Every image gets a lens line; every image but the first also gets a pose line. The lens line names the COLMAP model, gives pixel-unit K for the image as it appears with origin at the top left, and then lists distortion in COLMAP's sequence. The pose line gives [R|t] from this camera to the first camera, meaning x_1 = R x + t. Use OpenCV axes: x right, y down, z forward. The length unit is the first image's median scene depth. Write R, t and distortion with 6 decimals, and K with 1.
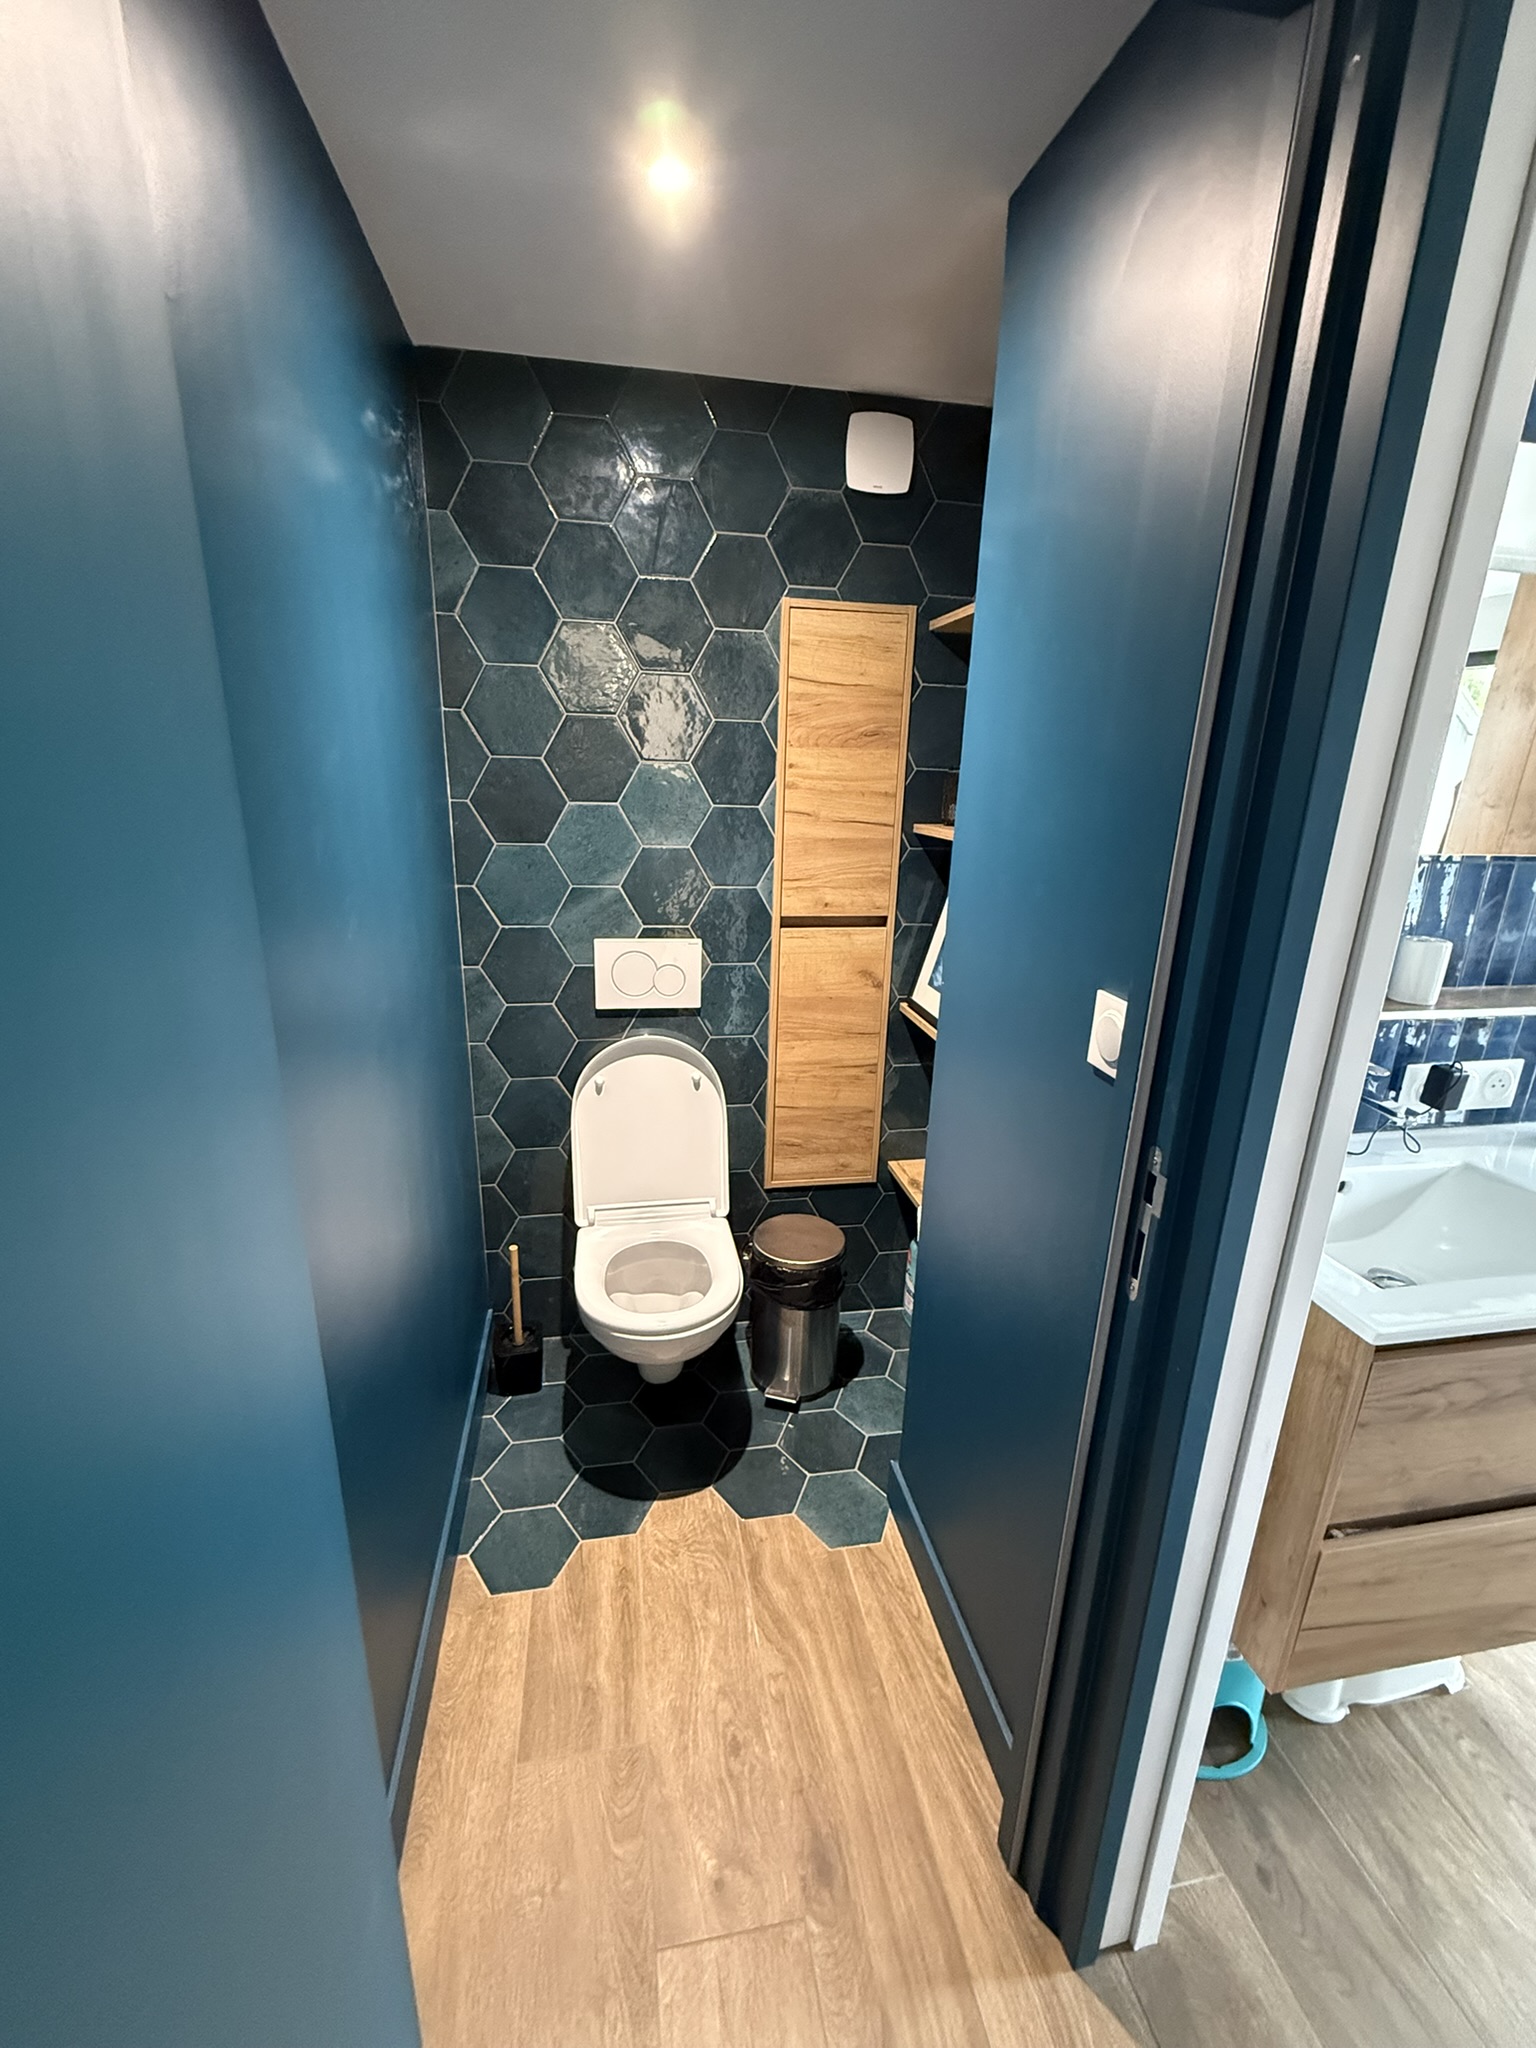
lens RADIAL K [[824.3, 0, 765.1], [0, 824.3, 1028.9], [0, 0, 1]] dist [-0.000543, -0.000053]
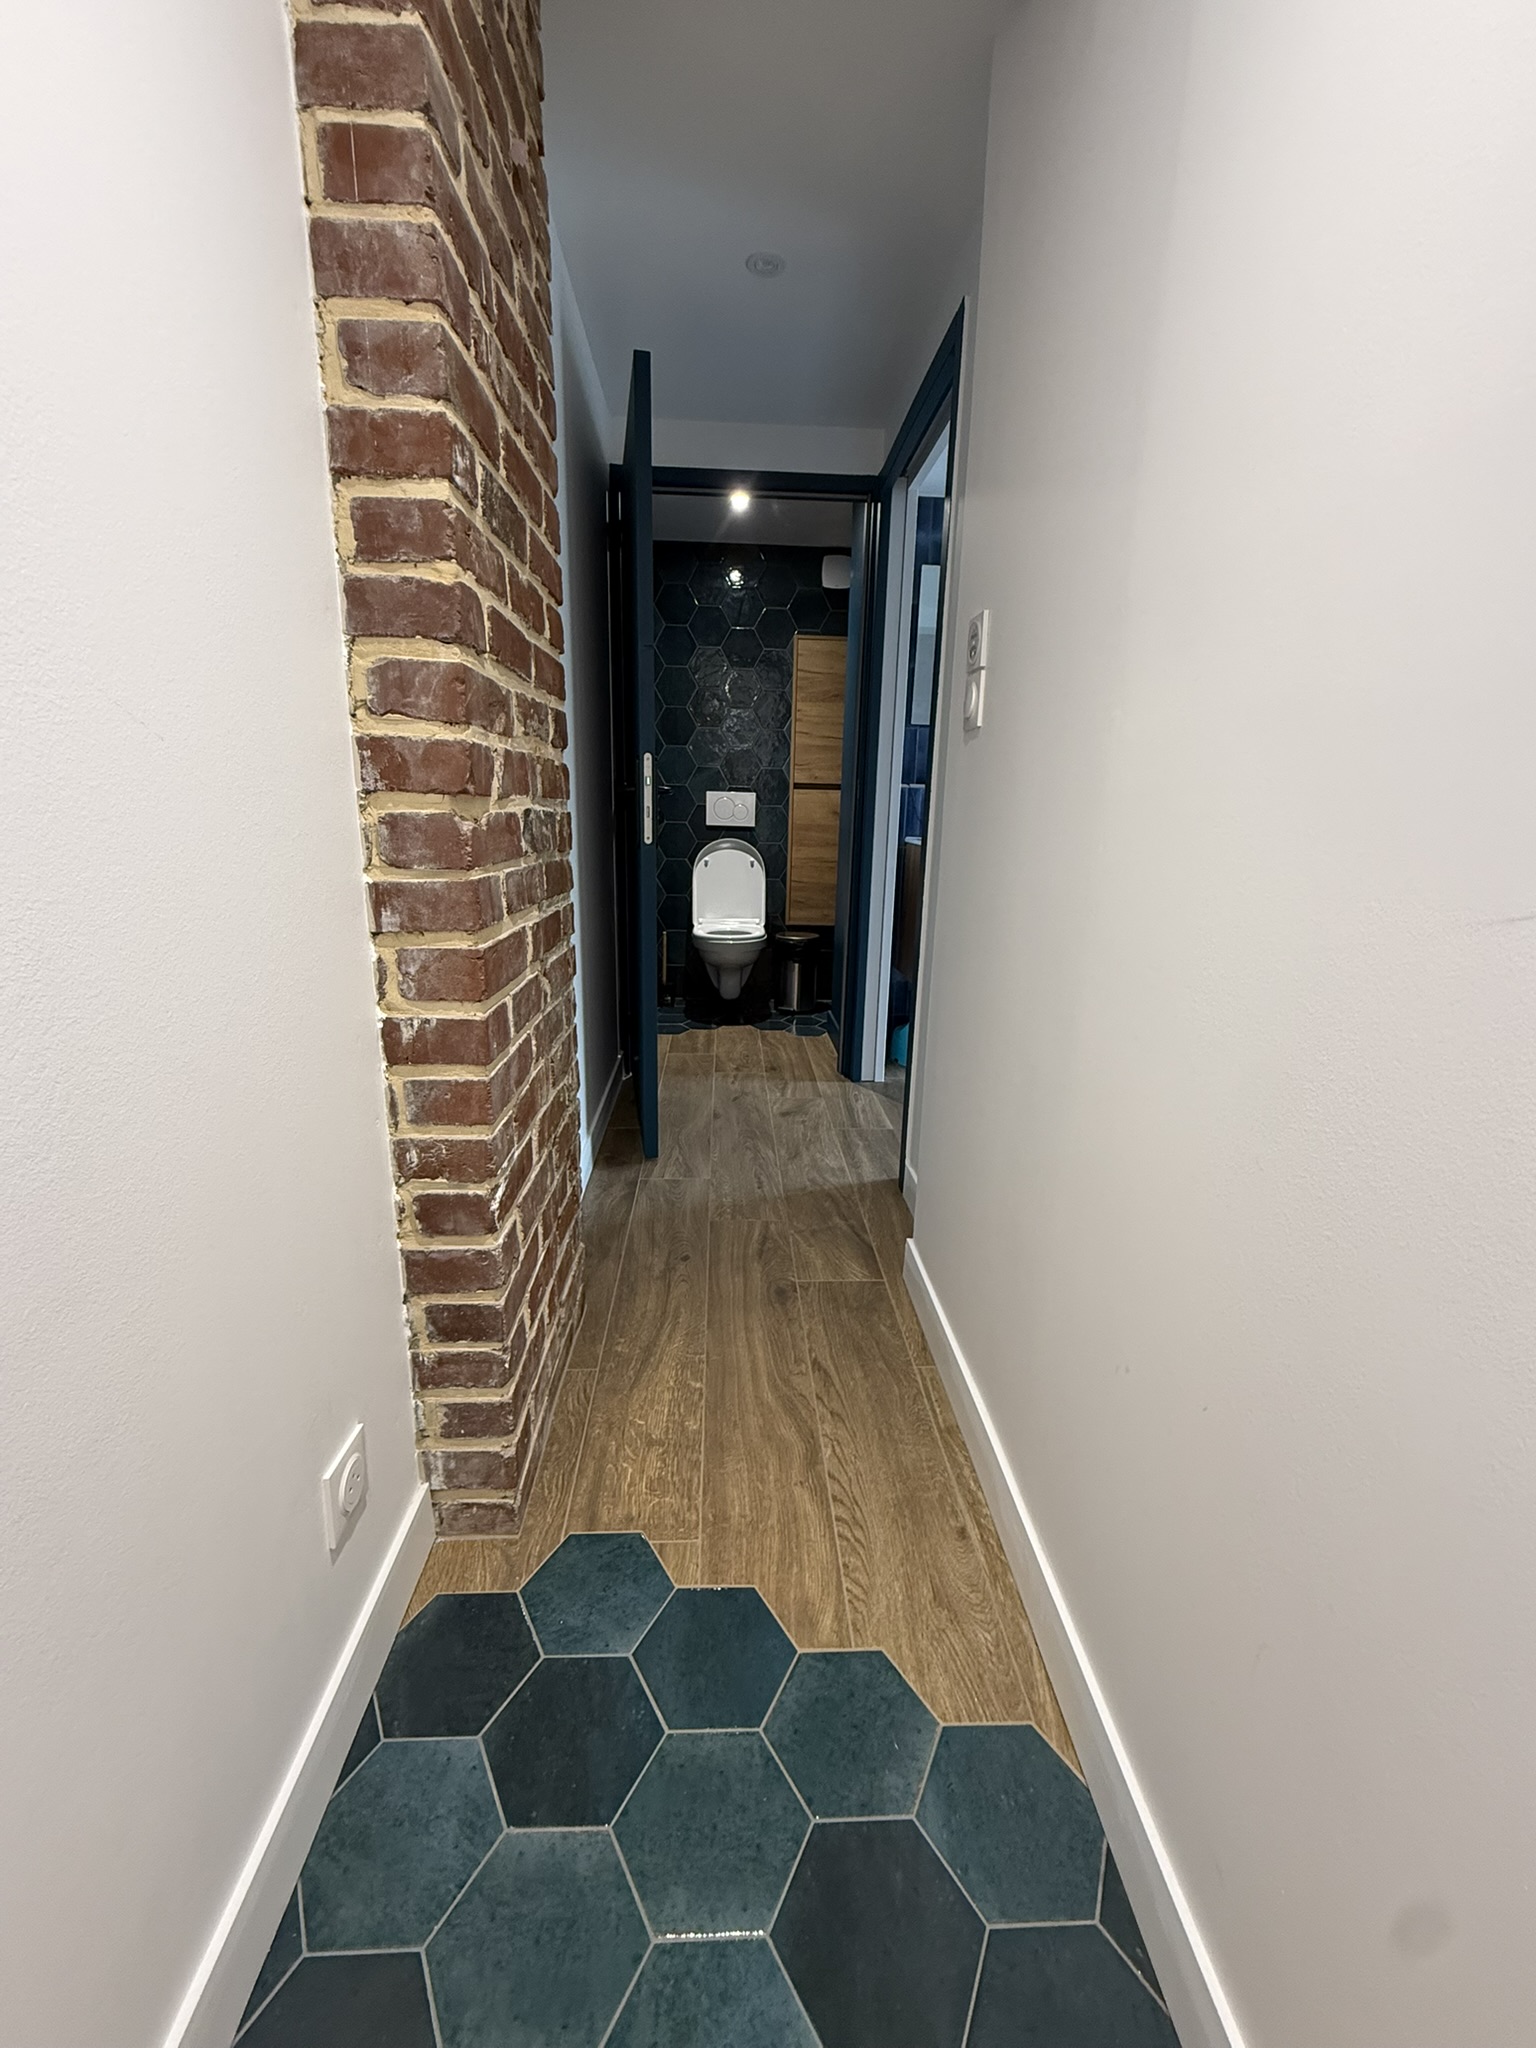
lens RADIAL K [[824.3, 0, 767.8], [0, 824.3, 1030.2], [0, 0, 1]] dist [-0.000543, -0.000053]
pose [[0.991723, 0.029136, -0.125045, 0.237070], [-0.034984, 0.998382, -0.044829, 0.597194], [0.123537, 0.048833, 0.991138, -1.077619]]
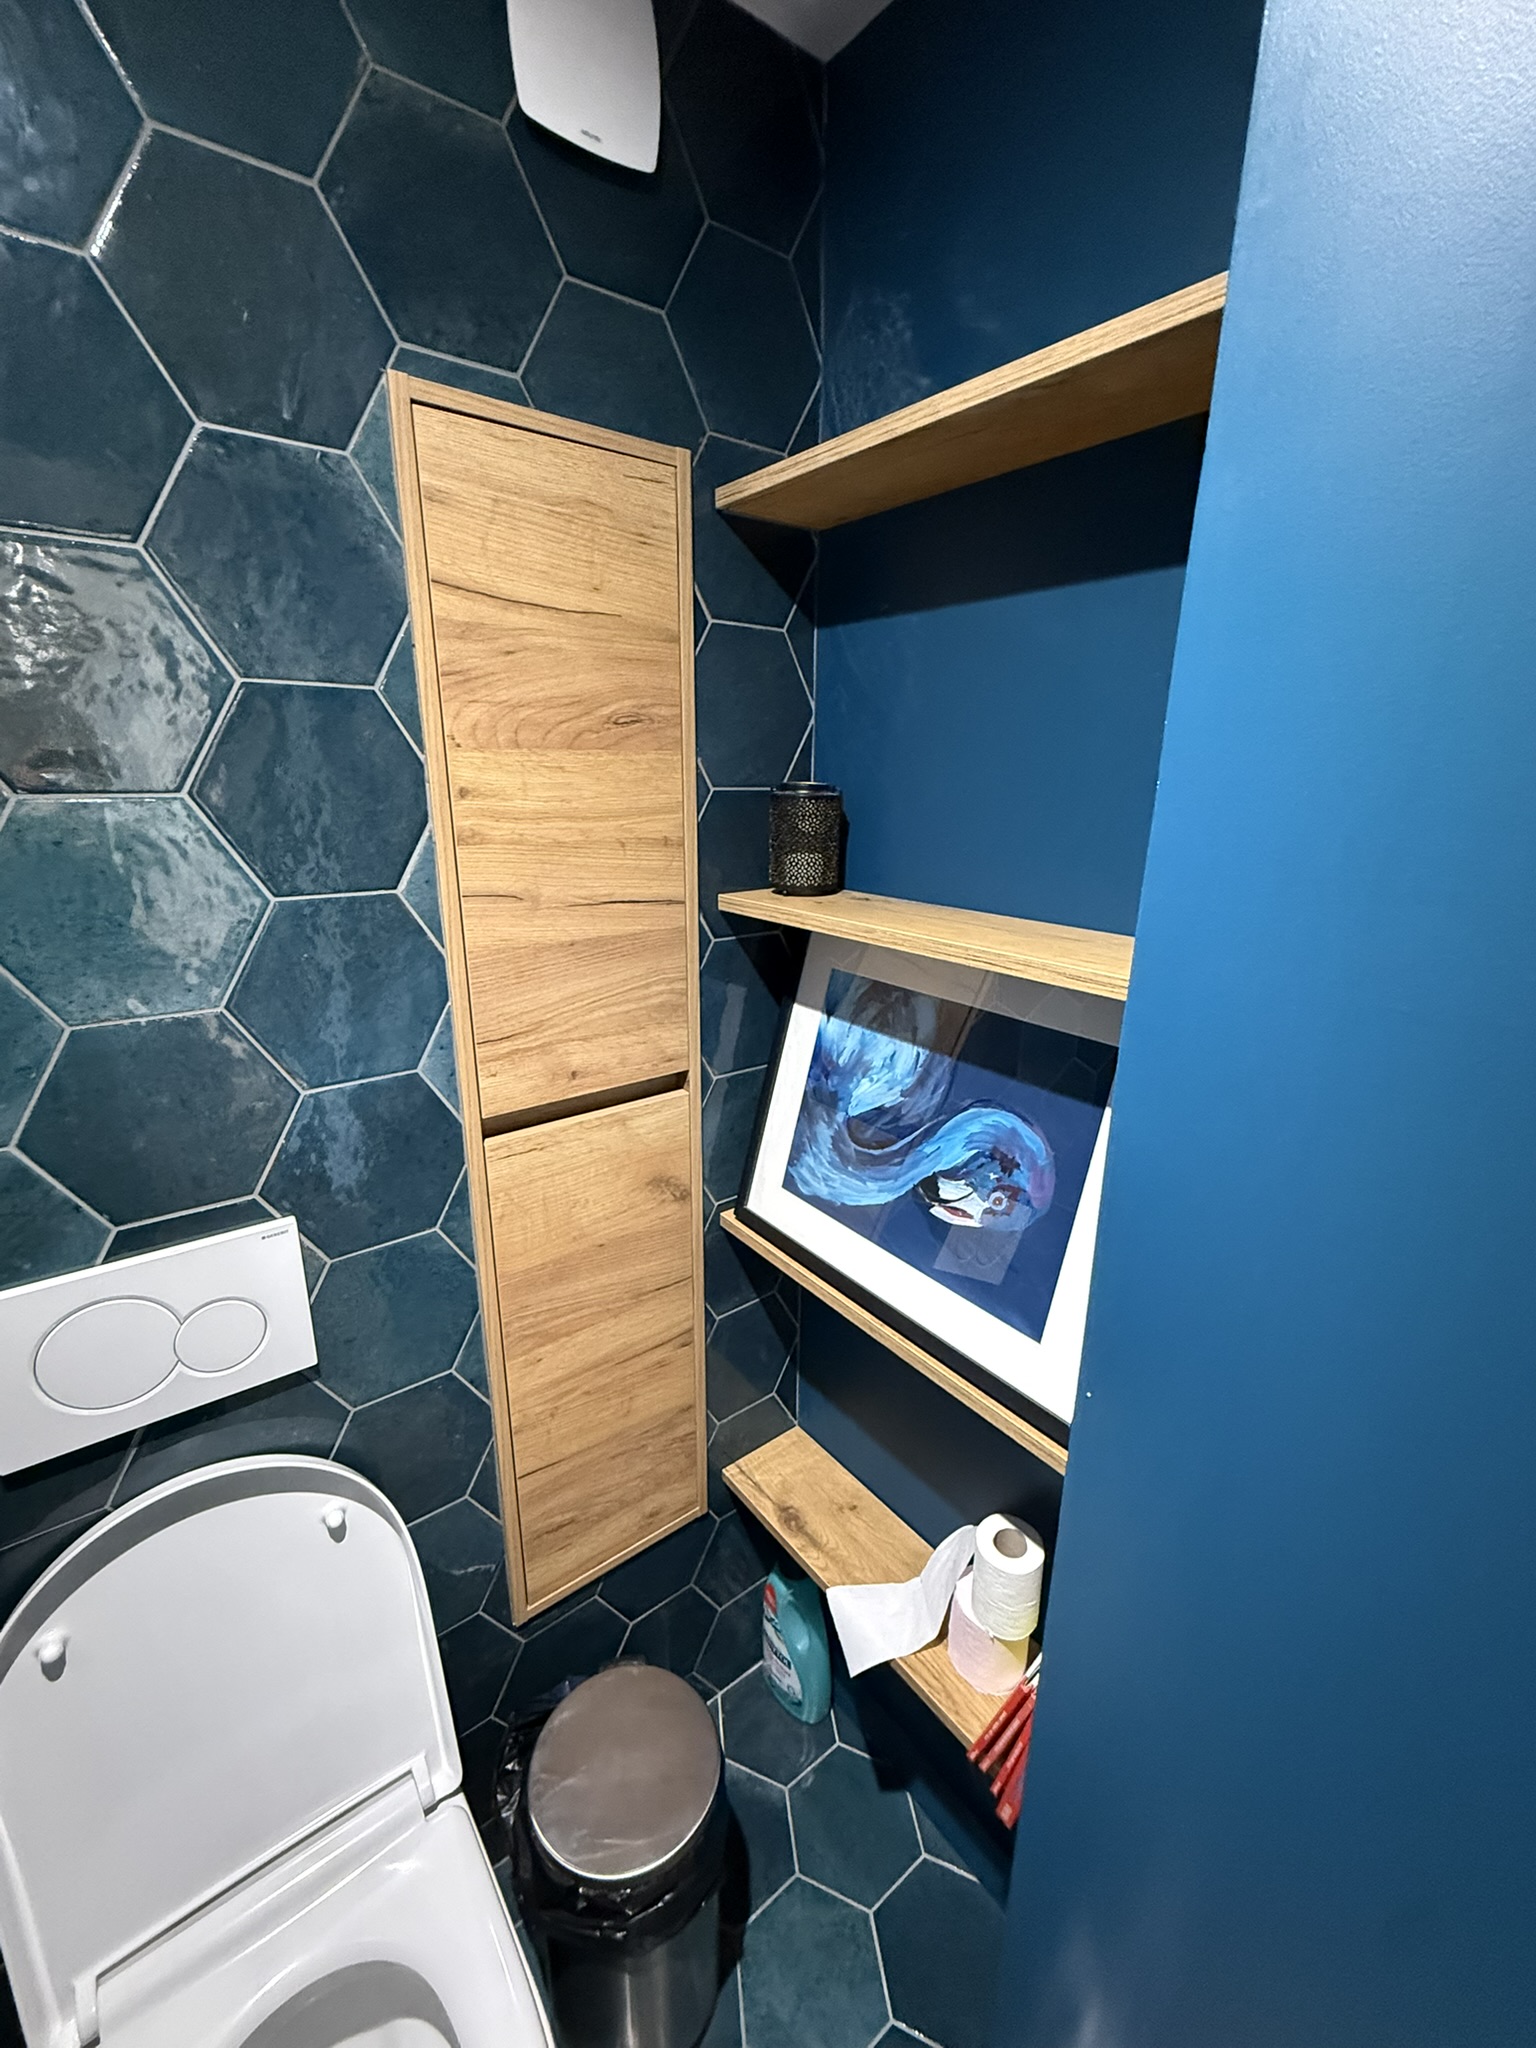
lens RADIAL K [[824.3, 0, 750.4], [0, 824.3, 1021.3], [0, 0, 1]] dist [-0.000543, -0.000053]
pose [[0.893340, -0.148297, 0.424207, -0.033911], [0.142646, 0.988739, 0.045249, -0.191085], [-0.426141, 0.020089, 0.904434, 0.526314]]
